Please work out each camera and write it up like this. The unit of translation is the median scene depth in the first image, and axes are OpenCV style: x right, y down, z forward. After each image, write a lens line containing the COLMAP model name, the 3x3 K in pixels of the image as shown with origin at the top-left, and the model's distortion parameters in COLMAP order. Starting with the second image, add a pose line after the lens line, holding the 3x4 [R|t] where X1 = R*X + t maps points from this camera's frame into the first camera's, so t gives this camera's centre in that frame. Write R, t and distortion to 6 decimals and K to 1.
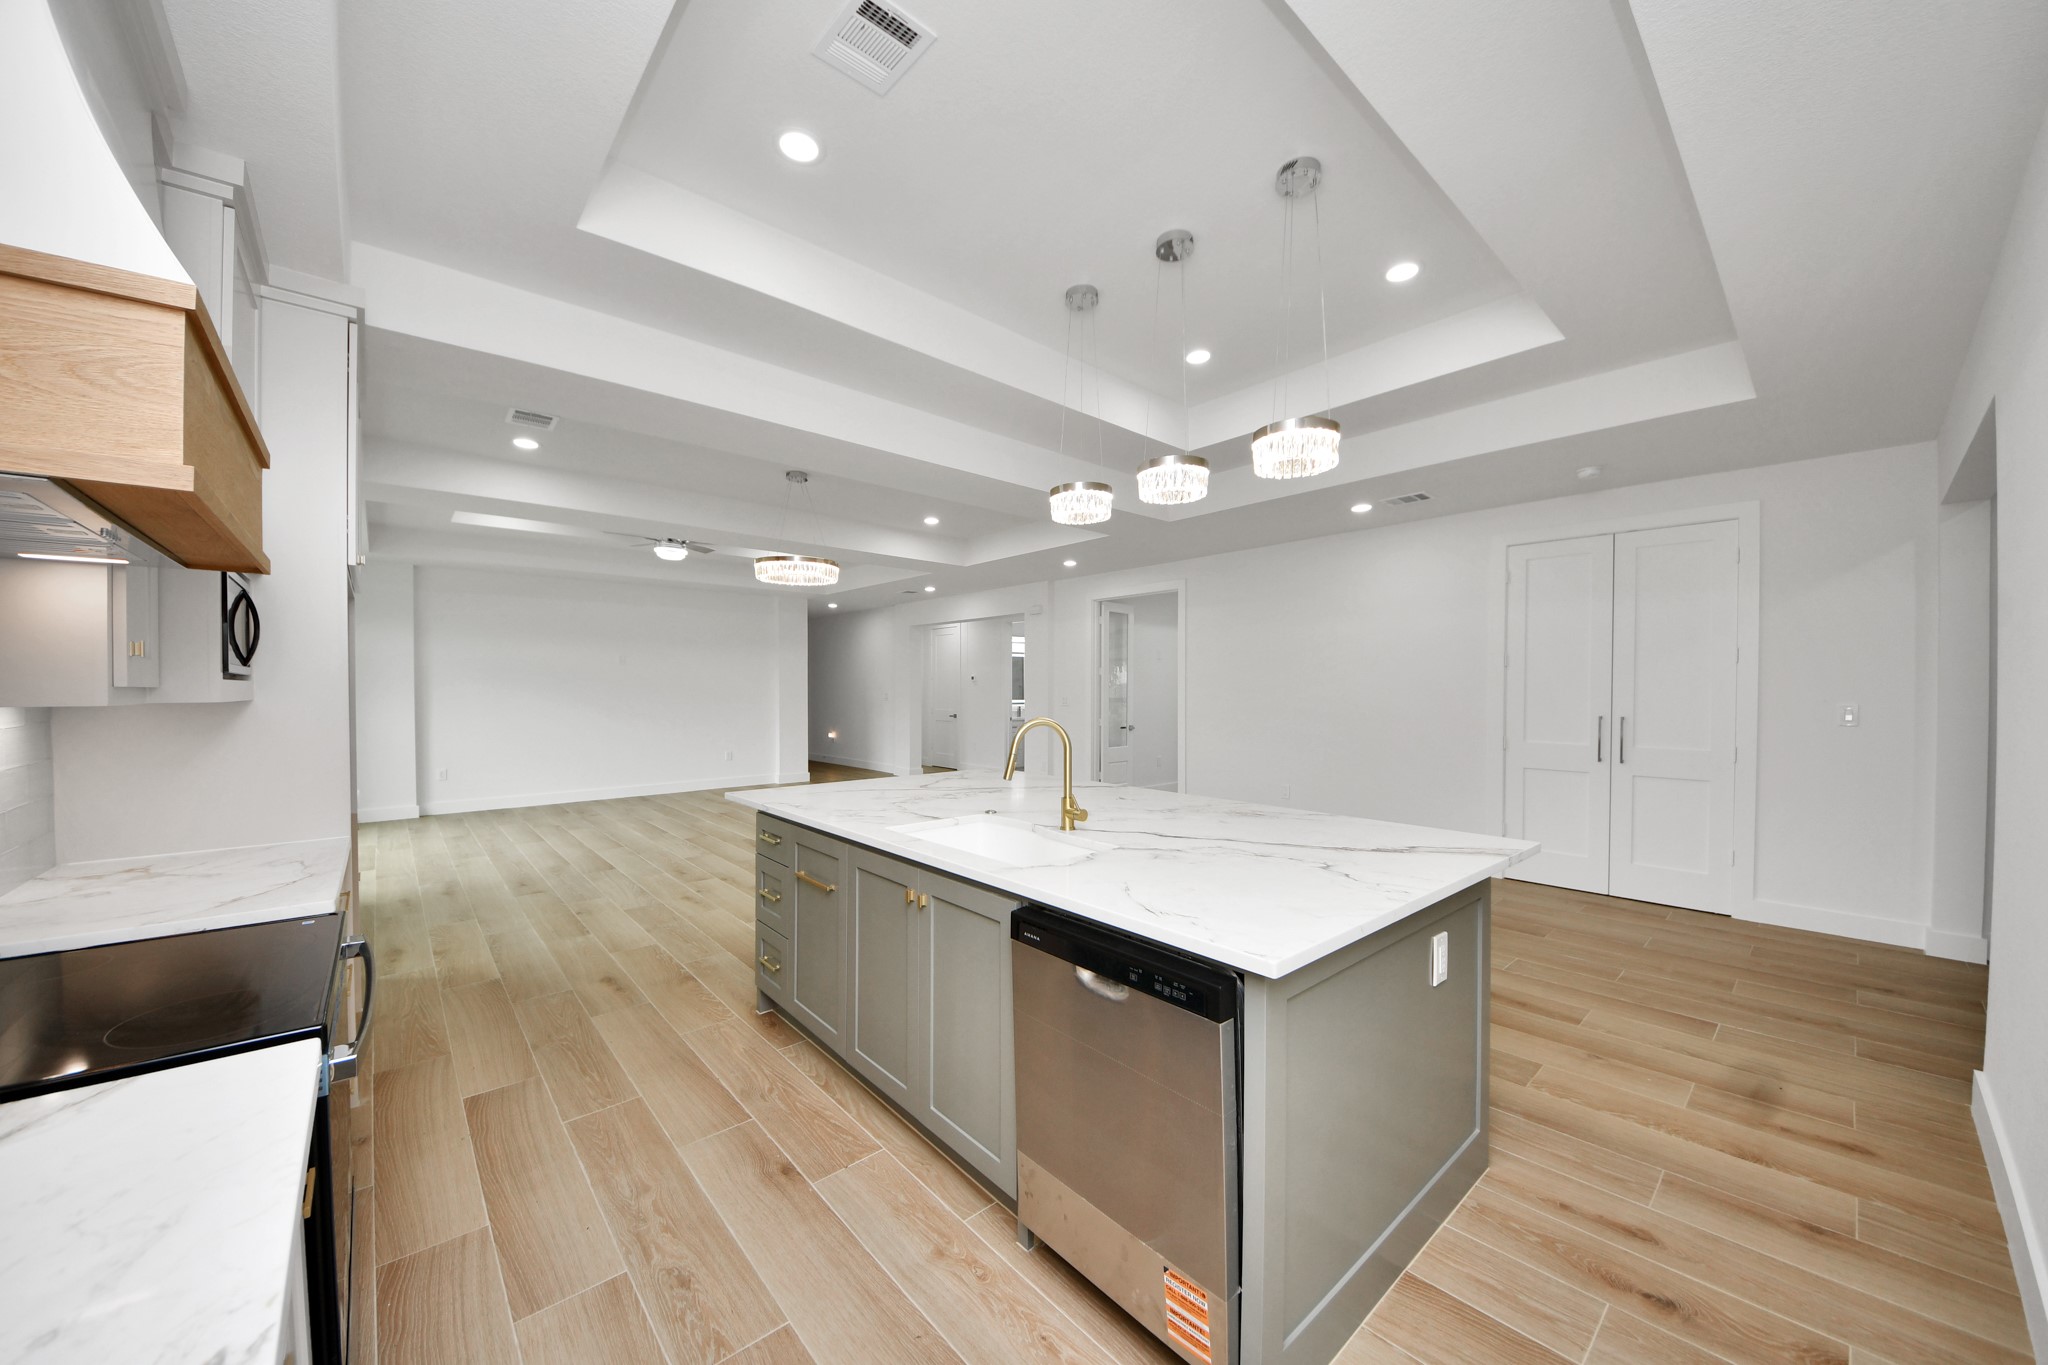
lens RADIAL K [[724.7, 0, 1026.1], [0, 724.7, 696.0], [0, 0, 1]] dist [0.032089, -0.021598]
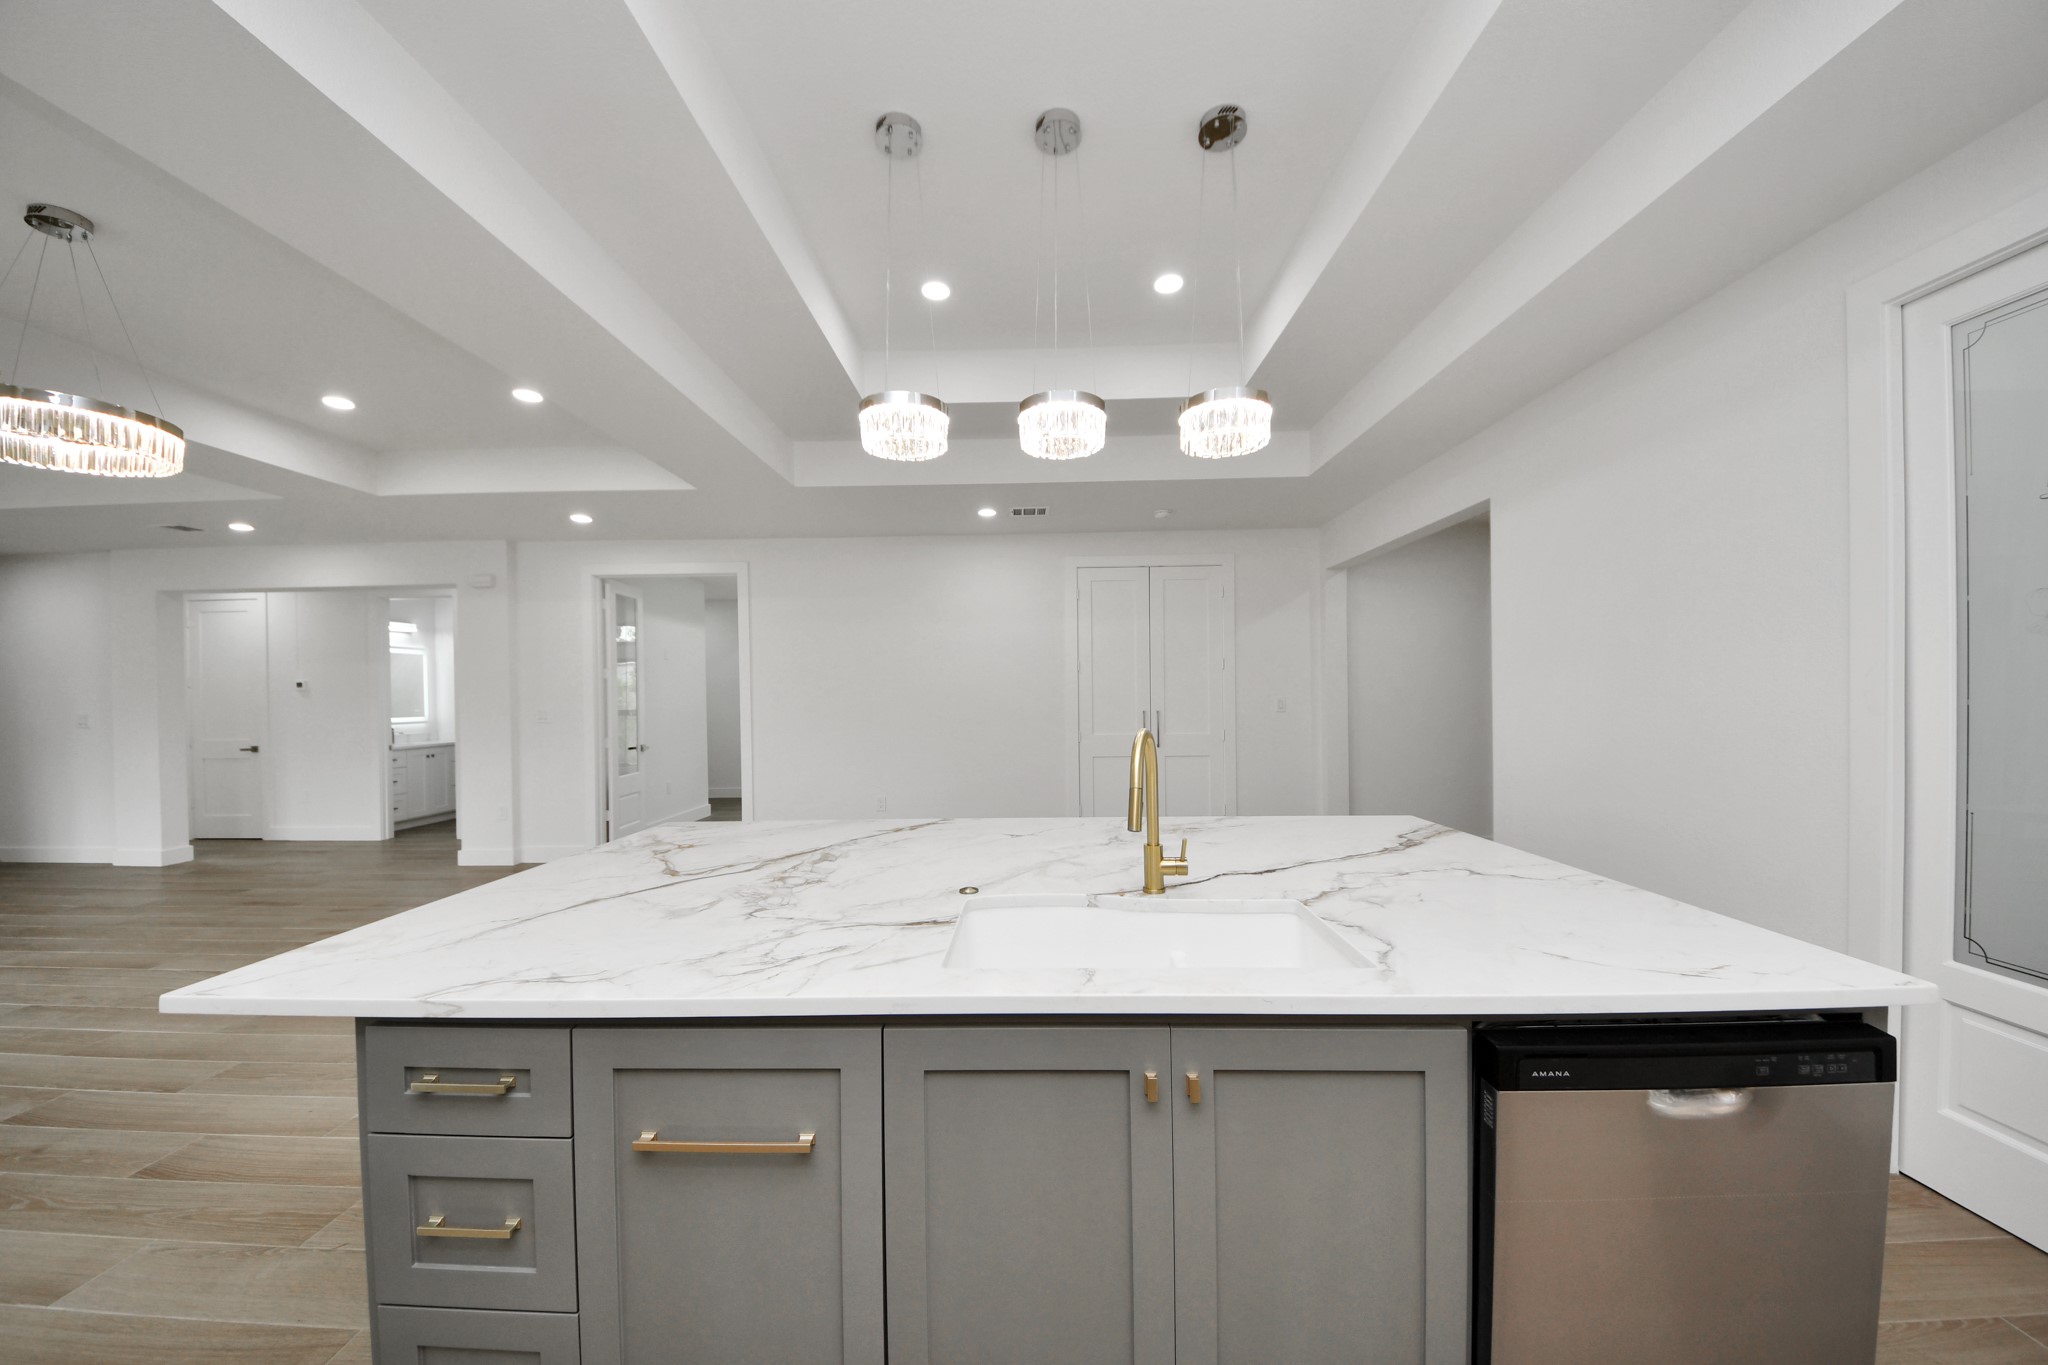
lens RADIAL K [[724.7, 0, 1026.1], [0, 724.7, 696.0], [0, 0, 1]] dist [0.032089, -0.021598]
pose [[0.674287, -0.013074, 0.738354, -0.299108], [0.022166, 0.999751, -0.002540, -0.001255], [-0.738137, 0.018079, 0.674409, 0.354311]]
